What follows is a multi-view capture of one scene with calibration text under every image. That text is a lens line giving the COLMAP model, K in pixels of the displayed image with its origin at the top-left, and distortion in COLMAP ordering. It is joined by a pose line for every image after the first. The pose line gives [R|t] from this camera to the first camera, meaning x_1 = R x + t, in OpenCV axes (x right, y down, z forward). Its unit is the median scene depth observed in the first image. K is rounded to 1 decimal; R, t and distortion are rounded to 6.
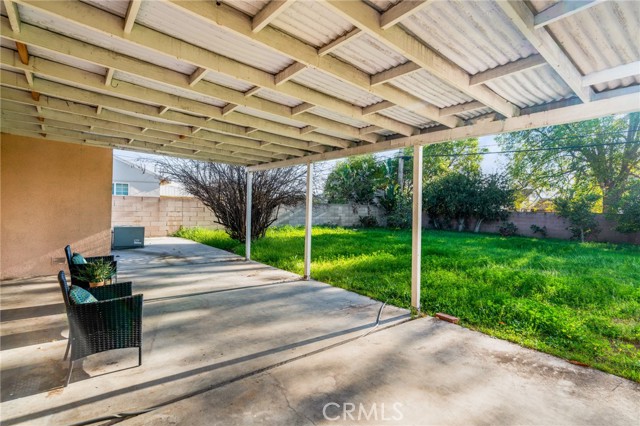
lens RADIAL K [[301.6, 0, 318.7], [0, 301.6, 209.2], [0, 0, 1]] dist [-0.041782, 0.000736]
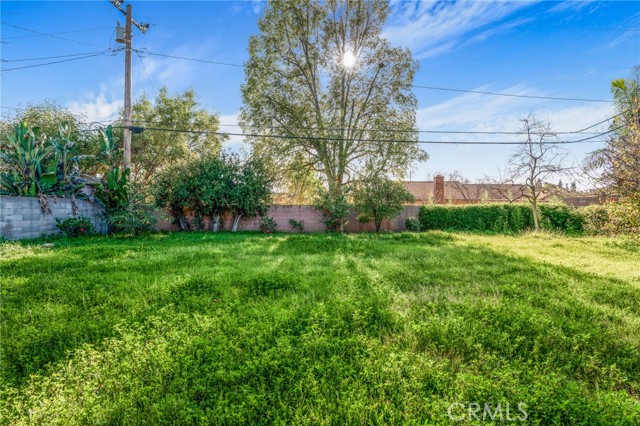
lens RADIAL K [[353.7, 0, 319.5], [0, 353.7, 206.3], [0, 0, 1]] dist [0.001340, 0.000831]
pose [[0.700343, -0.022444, 0.713454, 0.008663], [0.019250, 0.999736, 0.012554, 0.001505], [-0.713547, 0.004942, 0.700590, 0.166845]]
